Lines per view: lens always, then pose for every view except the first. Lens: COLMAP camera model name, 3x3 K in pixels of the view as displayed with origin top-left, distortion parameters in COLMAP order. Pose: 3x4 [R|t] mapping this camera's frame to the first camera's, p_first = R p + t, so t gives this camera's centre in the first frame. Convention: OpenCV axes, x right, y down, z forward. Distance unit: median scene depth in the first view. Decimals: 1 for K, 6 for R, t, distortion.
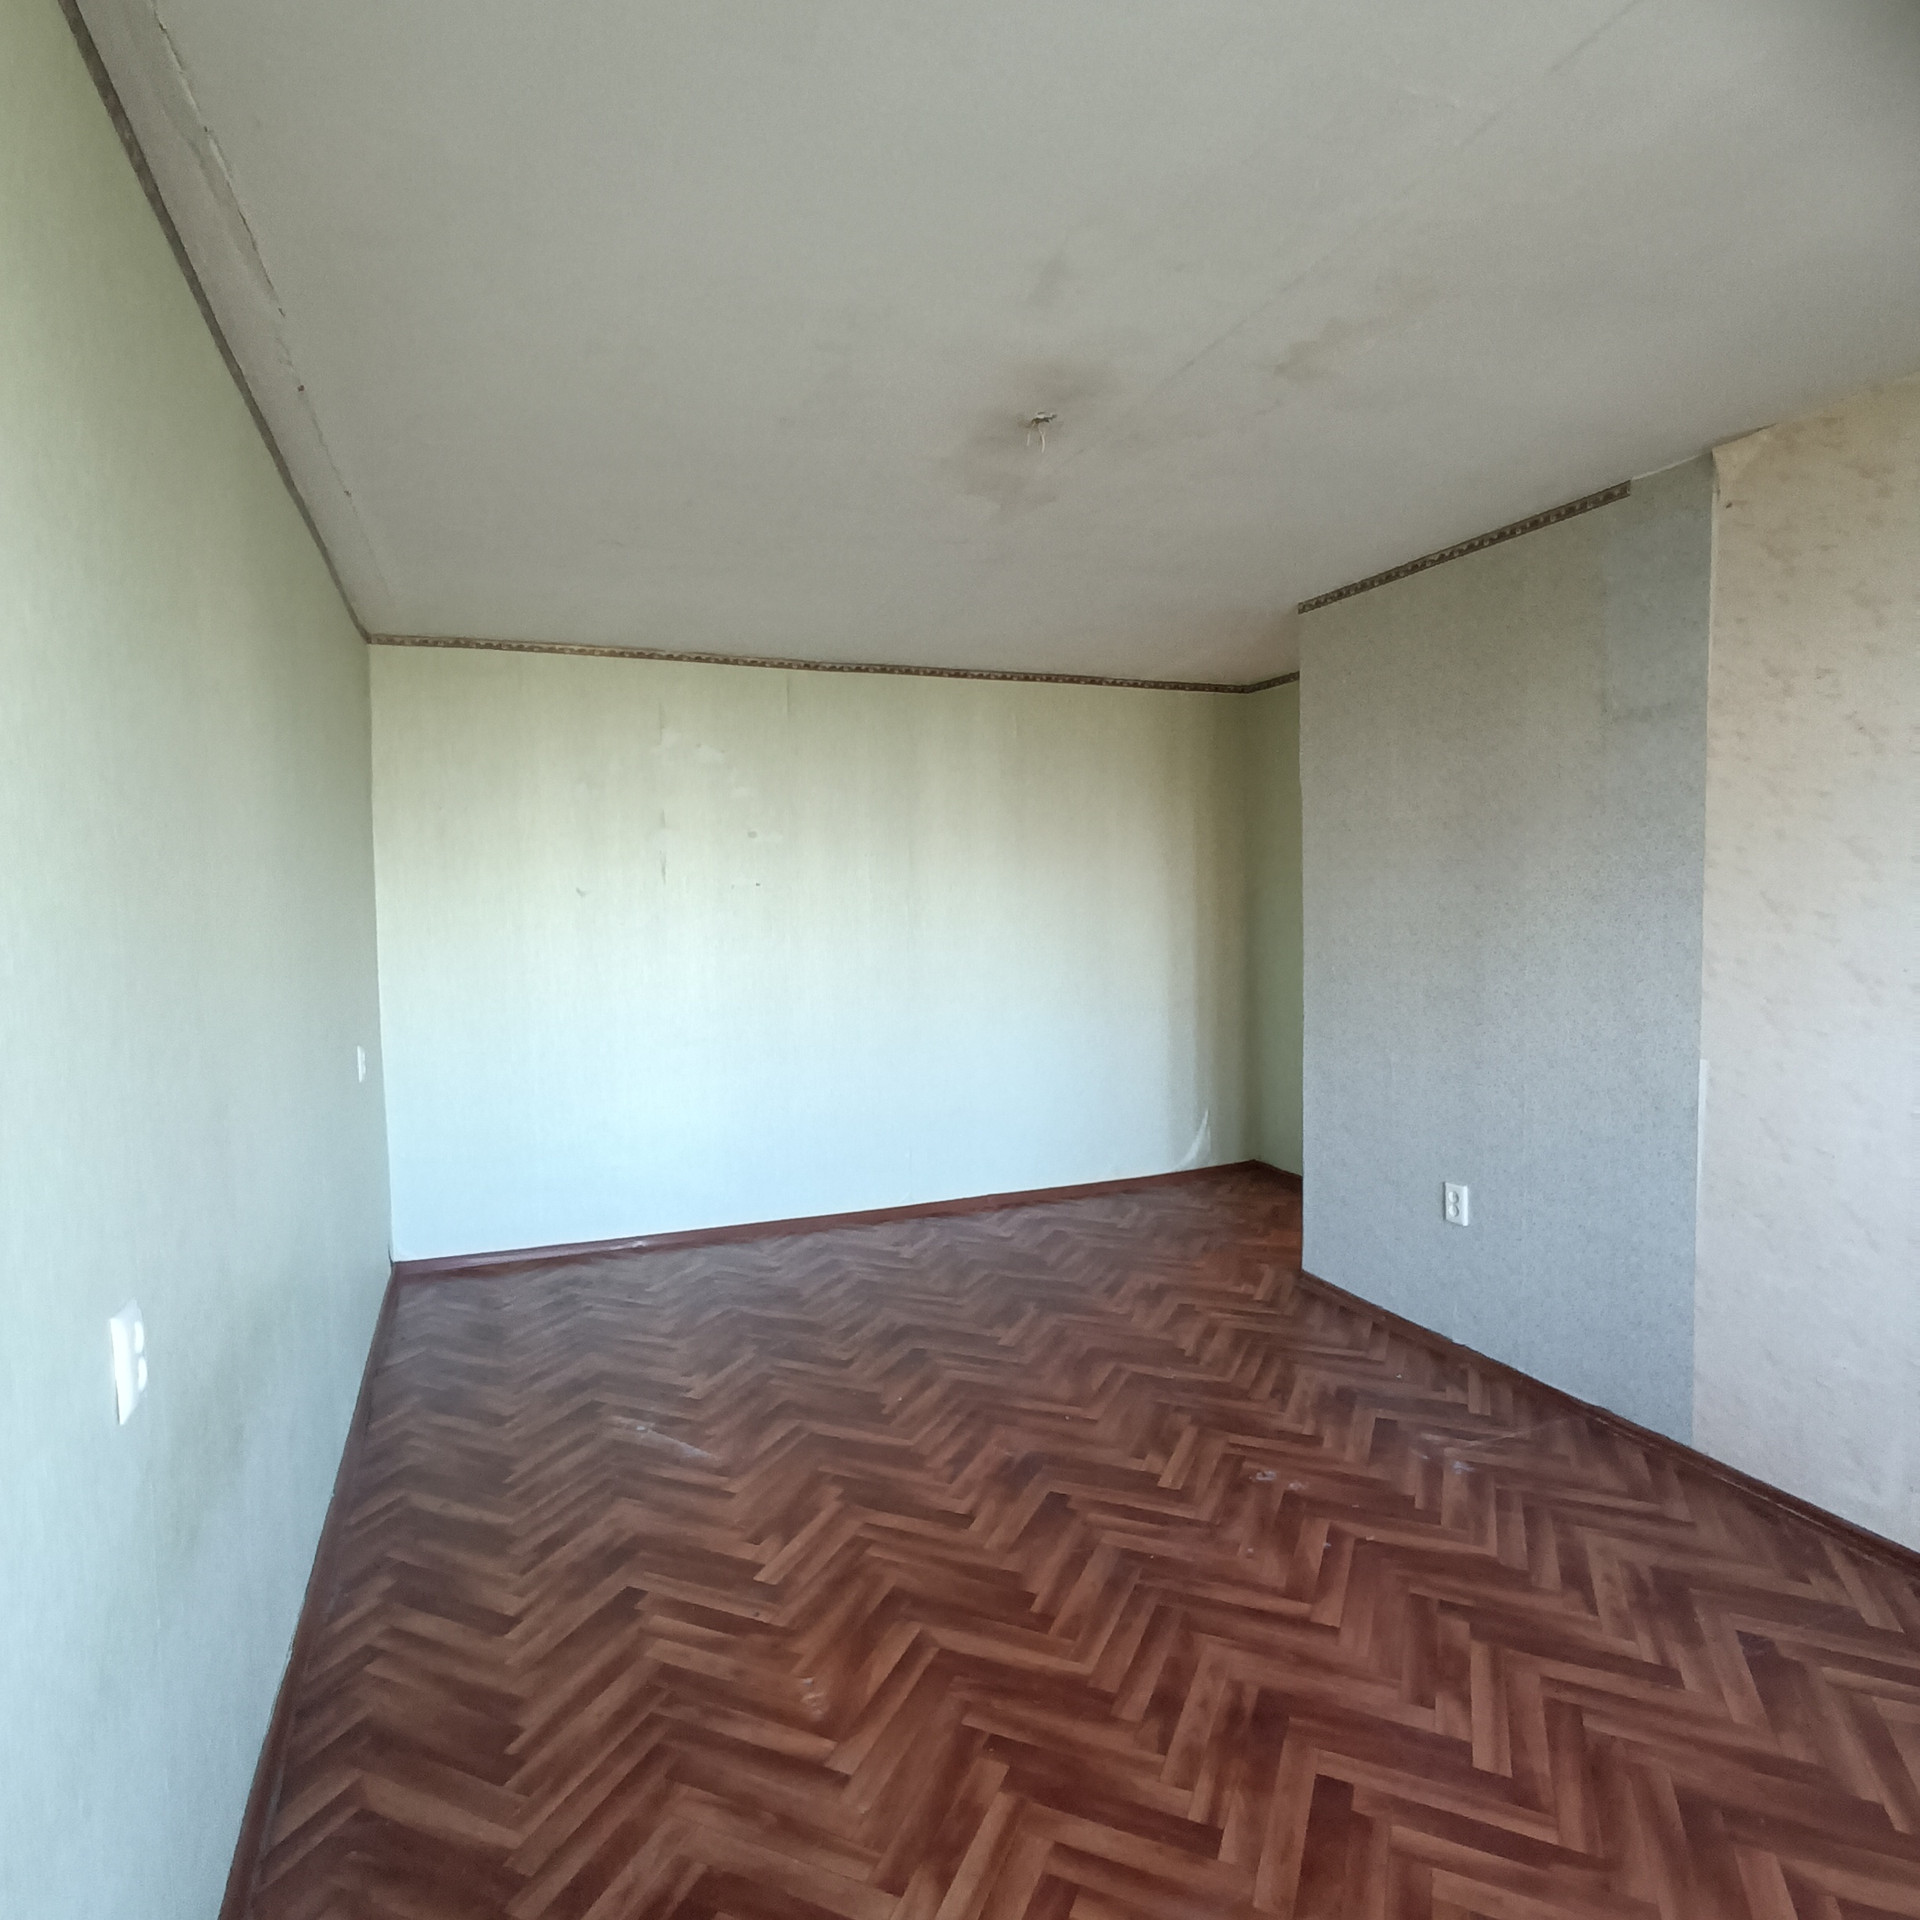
lens RADIAL K [[1171.7, 0, 957.0], [0, 1171.7, 964.3], [0, 0, 1]] dist [-0.032273, 0.038623]
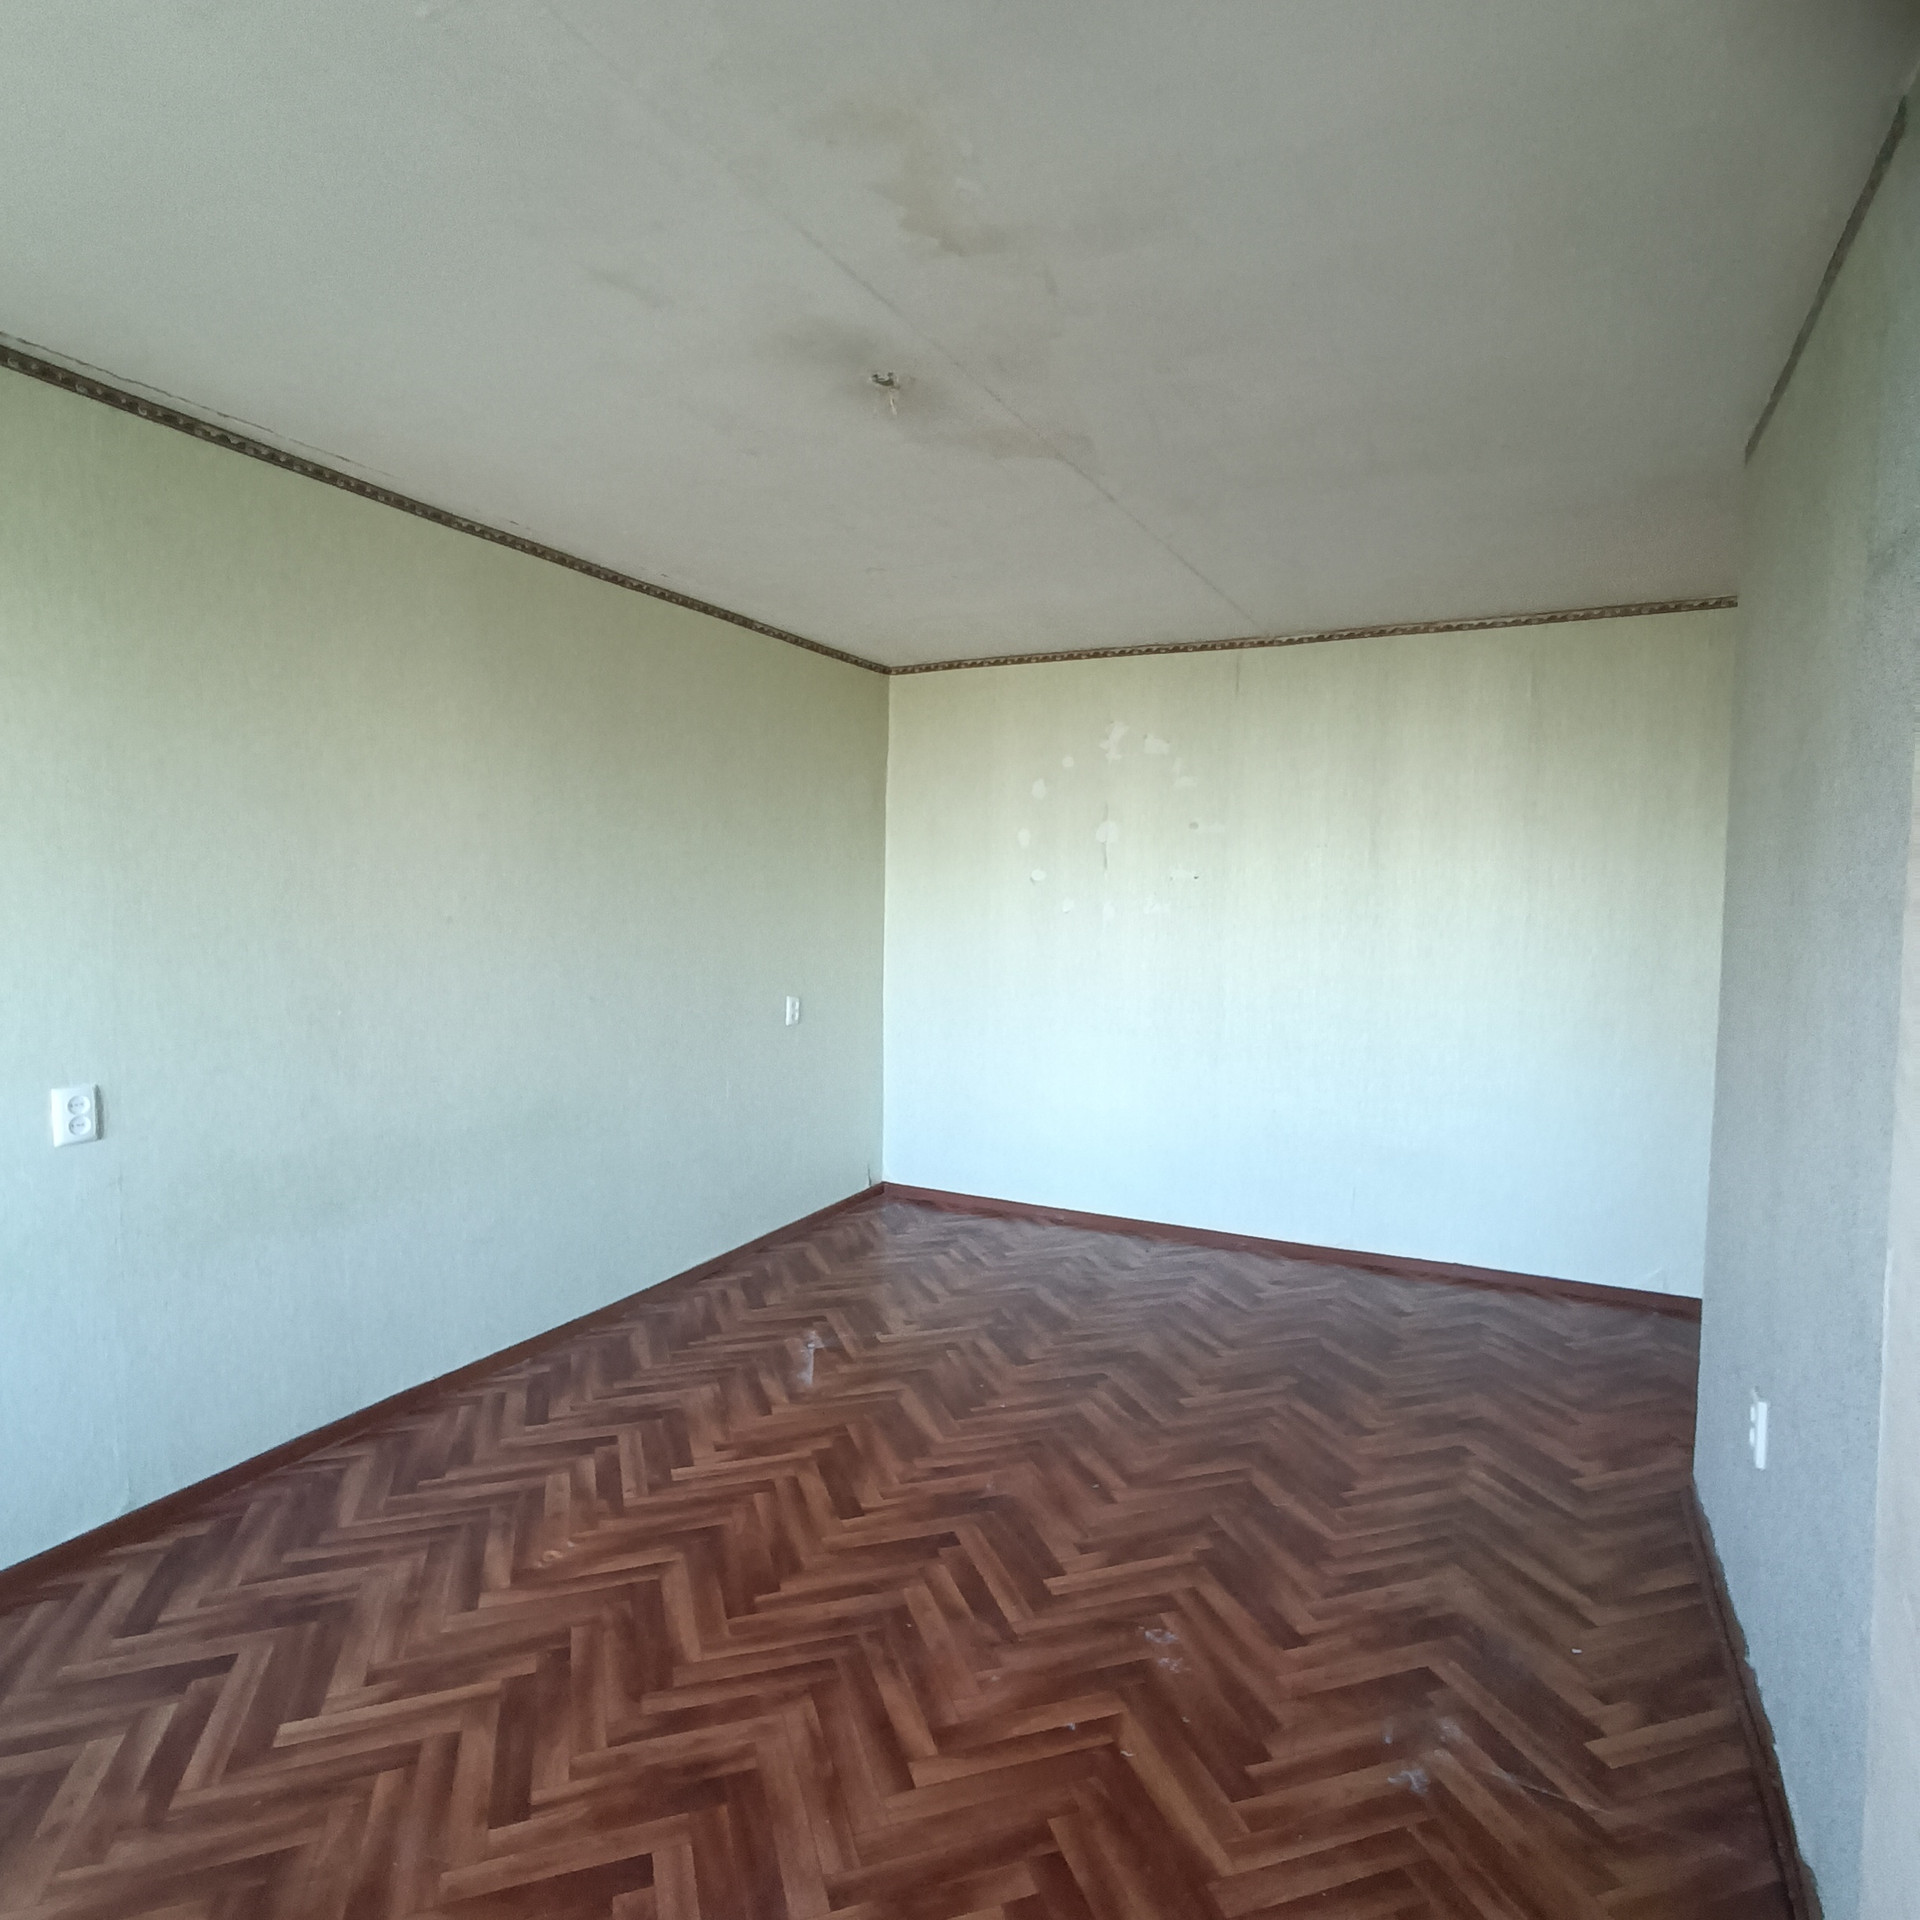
lens RADIAL K [[1171.7, 0, 953.0], [0, 1171.7, 957.0], [0, 0, 1]] dist [-0.032273, 0.038623]
pose [[0.662965, 0.065099, -0.745814, 0.644187], [-0.067547, 0.997350, 0.027011, -0.022673], [0.745597, 0.032470, 0.665606, 0.323737]]
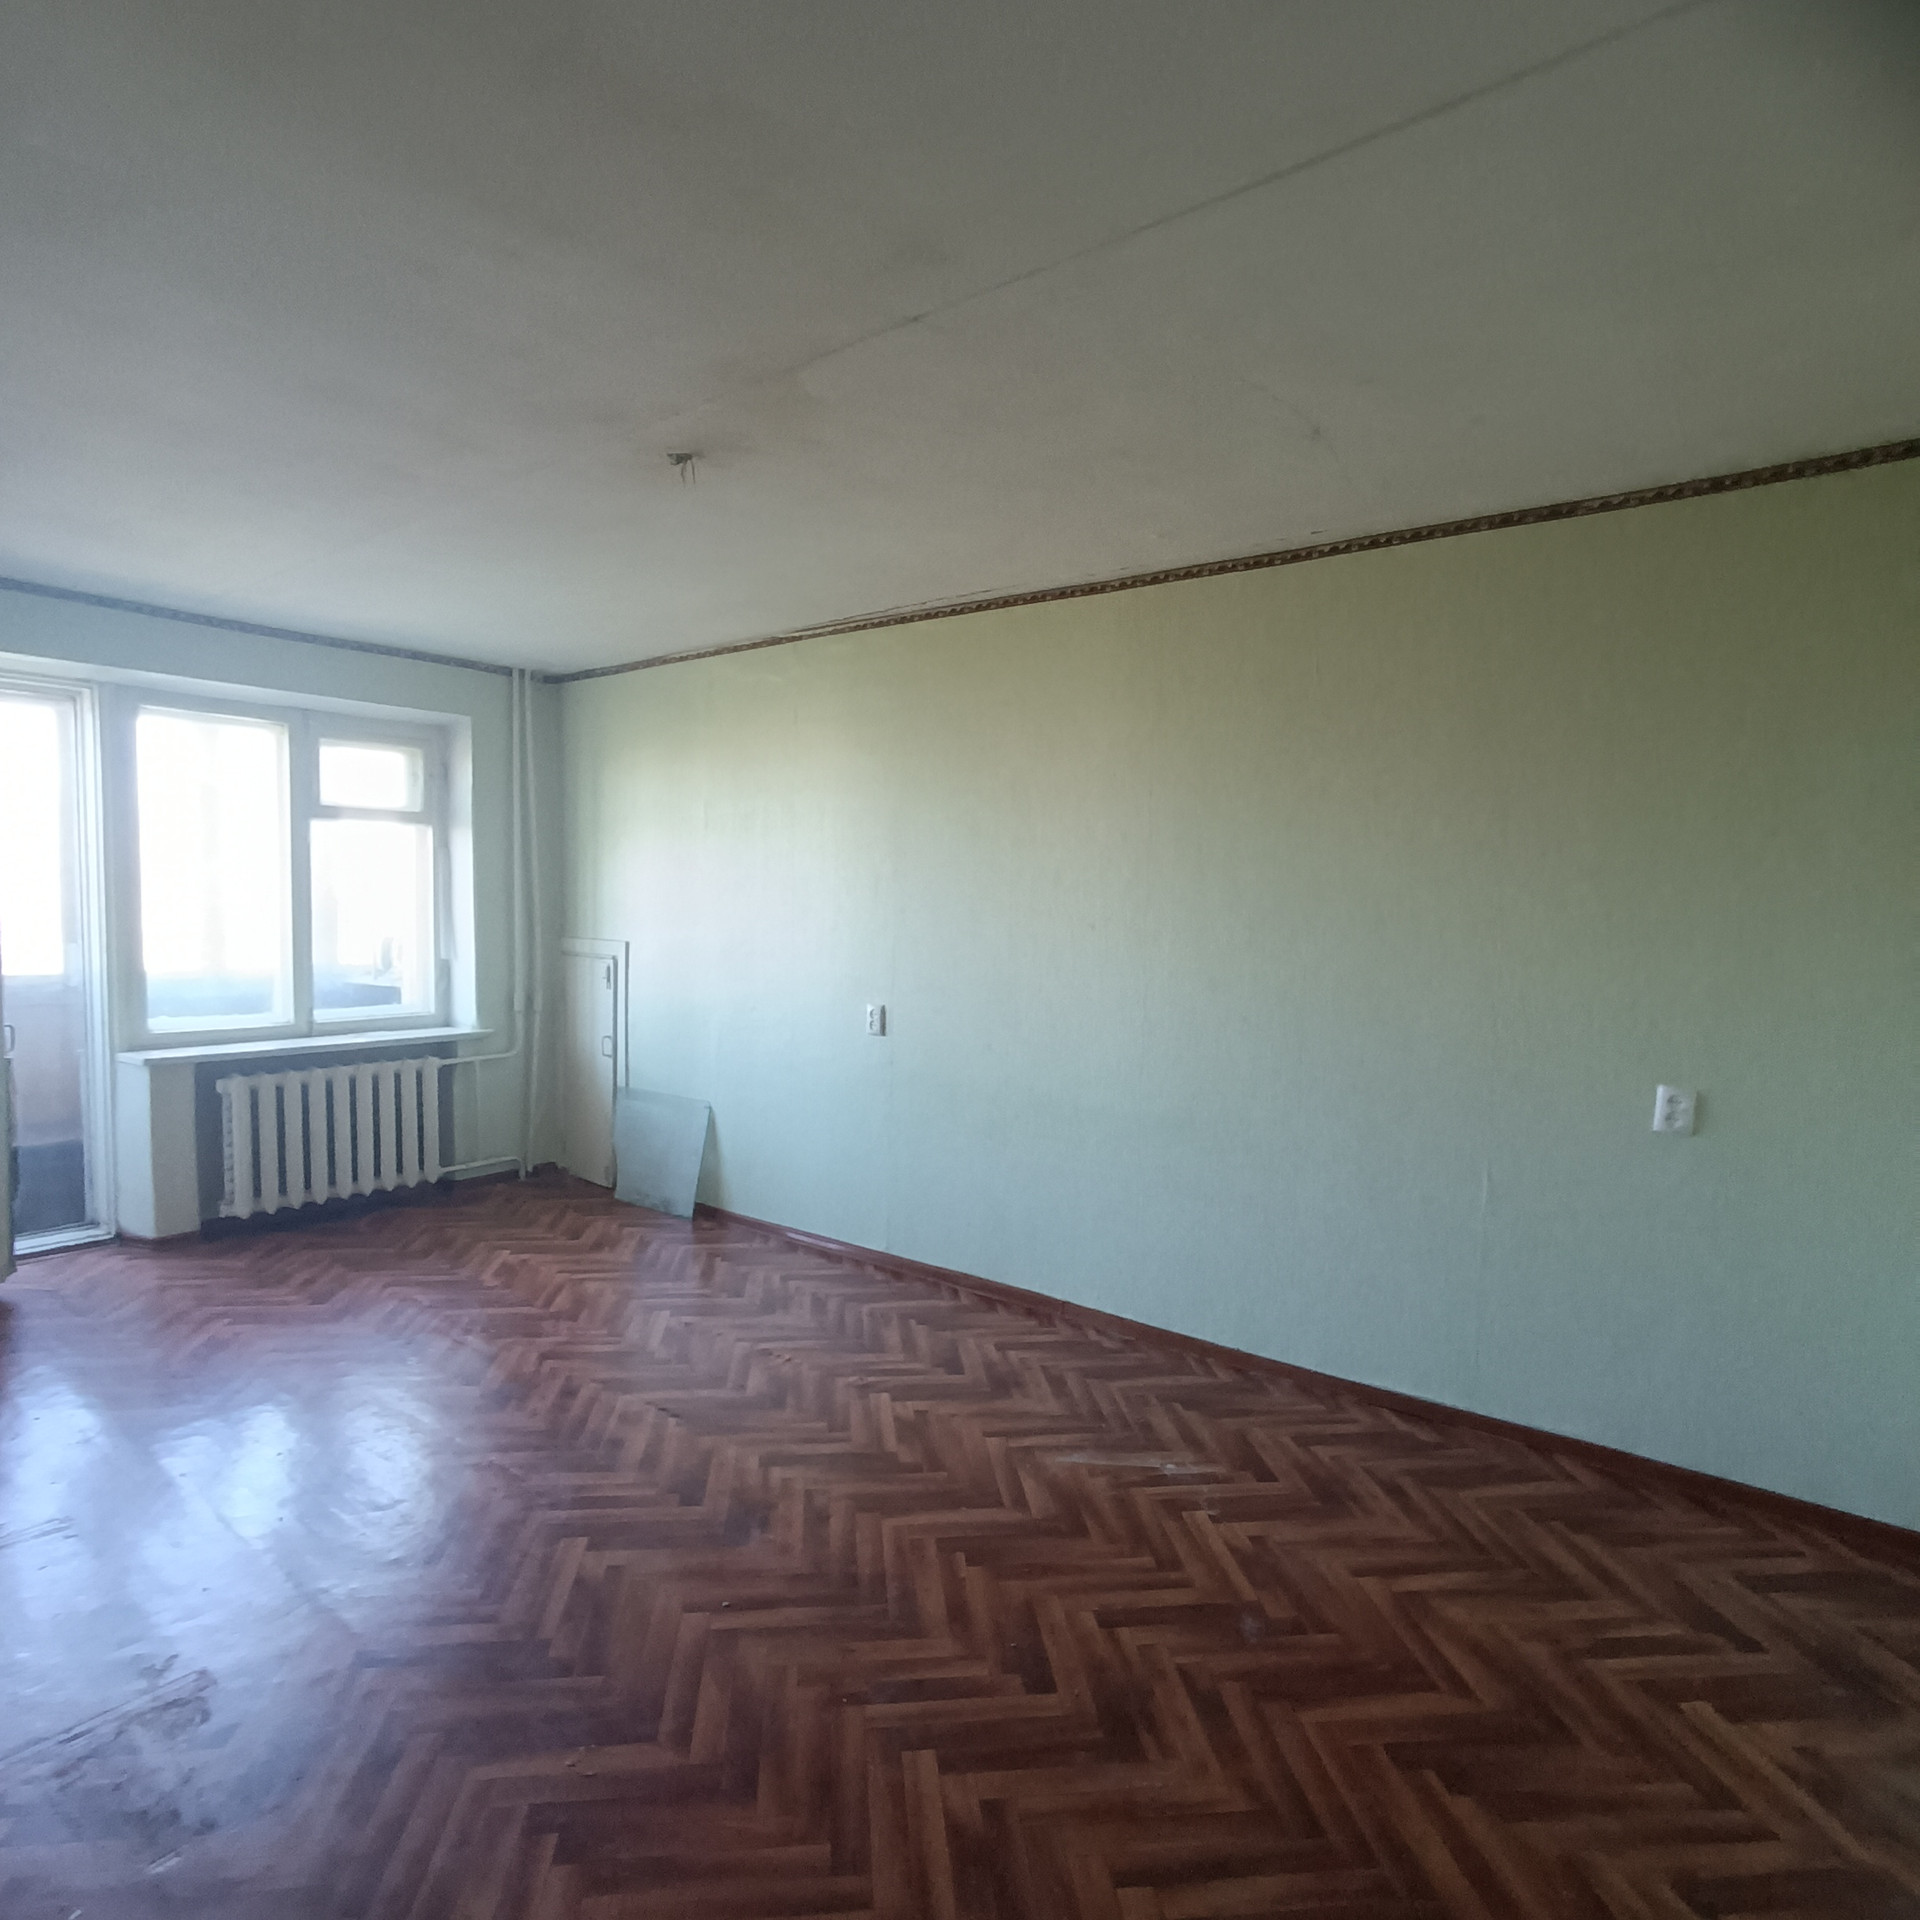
lens RADIAL K [[1171.7, 0, 921.4], [0, 1171.7, 958.5], [0, 0, 1]] dist [-0.032273, 0.038623]
pose [[-0.881805, 0.039264, -0.469977, 0.531789], [-0.016885, 0.993261, 0.114662, -0.069895], [0.471312, 0.109045, -0.875200, 1.103872]]
